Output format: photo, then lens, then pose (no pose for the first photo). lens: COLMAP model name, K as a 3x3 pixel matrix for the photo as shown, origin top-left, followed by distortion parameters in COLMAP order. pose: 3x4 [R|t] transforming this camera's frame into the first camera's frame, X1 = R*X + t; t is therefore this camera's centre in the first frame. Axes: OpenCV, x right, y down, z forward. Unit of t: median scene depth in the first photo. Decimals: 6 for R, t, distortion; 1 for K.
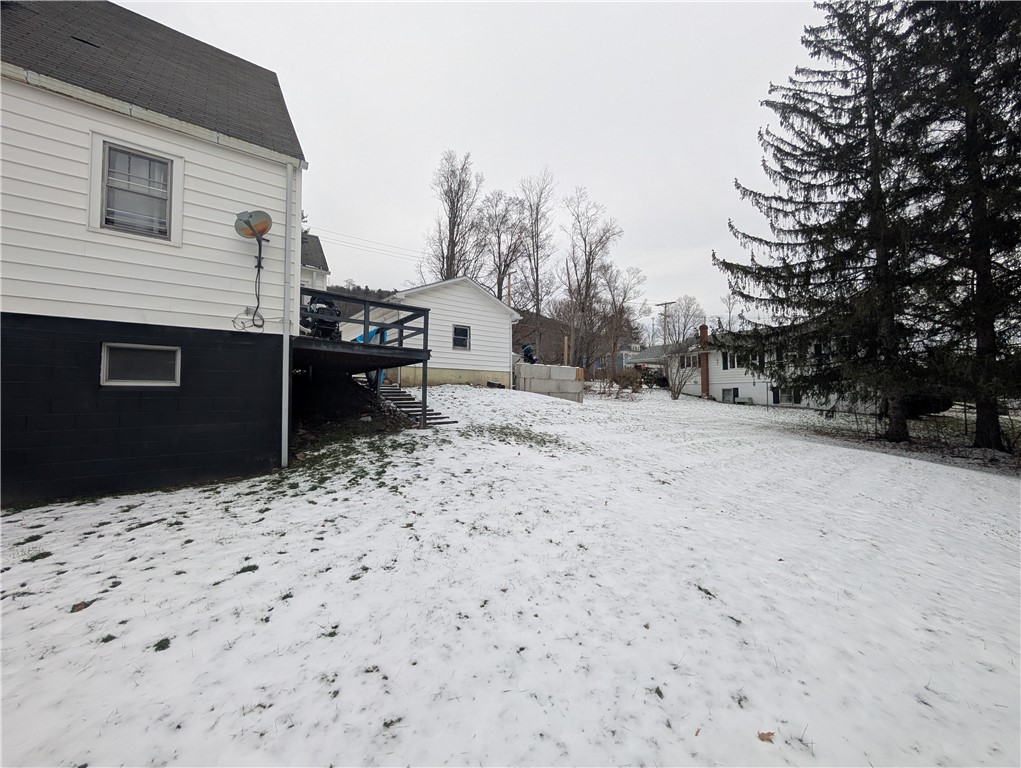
lens RADIAL K [[388.1, 0, 510.7], [0, 388.1, 383.7], [0, 0, 1]] dist [-0.000999, 0.000252]
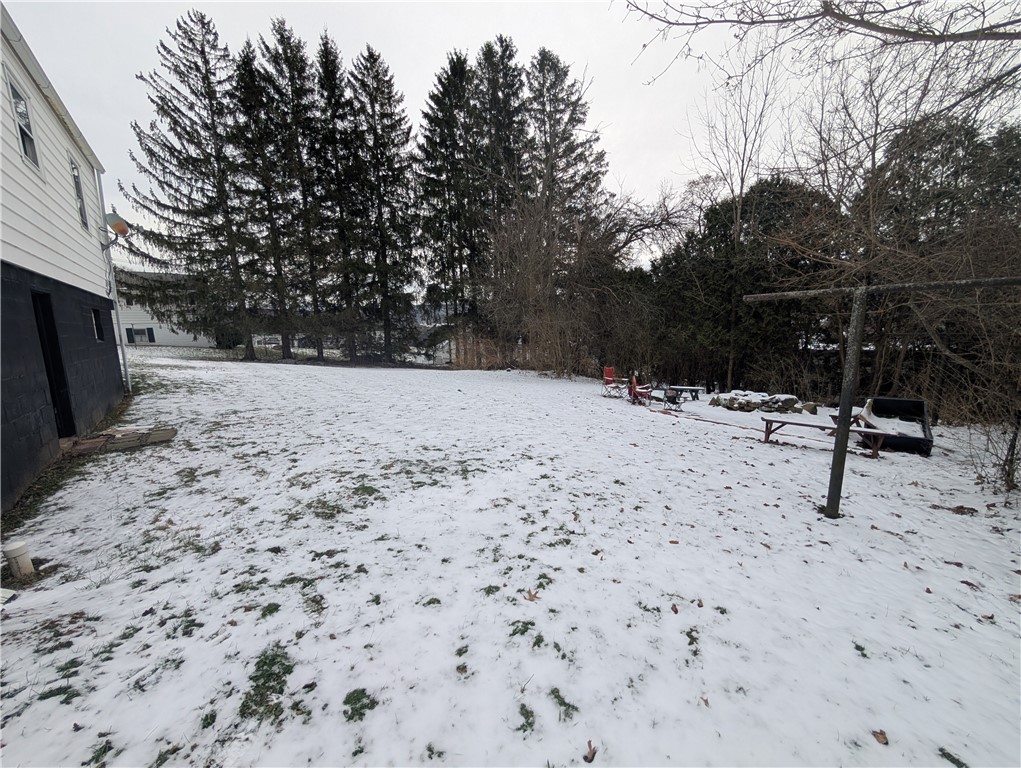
lens RADIAL K [[388.1, 0, 504.9], [0, 388.1, 387.2], [0, 0, 1]] dist [-0.000999, 0.000252]
pose [[-0.015325, -0.149020, 0.988715, -0.751484], [-0.012982, 0.988778, 0.148828, -0.011367], [-0.999798, -0.010555, -0.017087, -0.123569]]
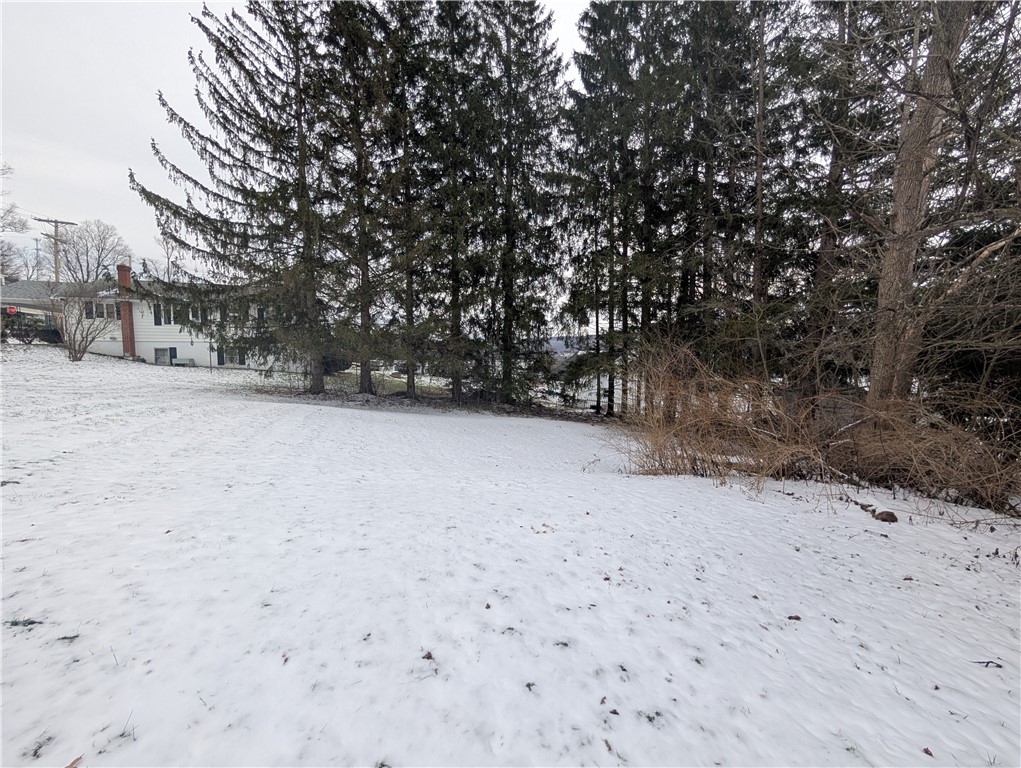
lens RADIAL K [[388.1, 0, 511.5], [0, 388.1, 384.6], [0, 0, 1]] dist [-0.000999, 0.000252]
pose [[0.327470, -0.059604, 0.942980, 0.013386], [-0.036428, 0.996470, 0.075636, 0.001129], [-0.944159, -0.059120, 0.324143, -0.004406]]
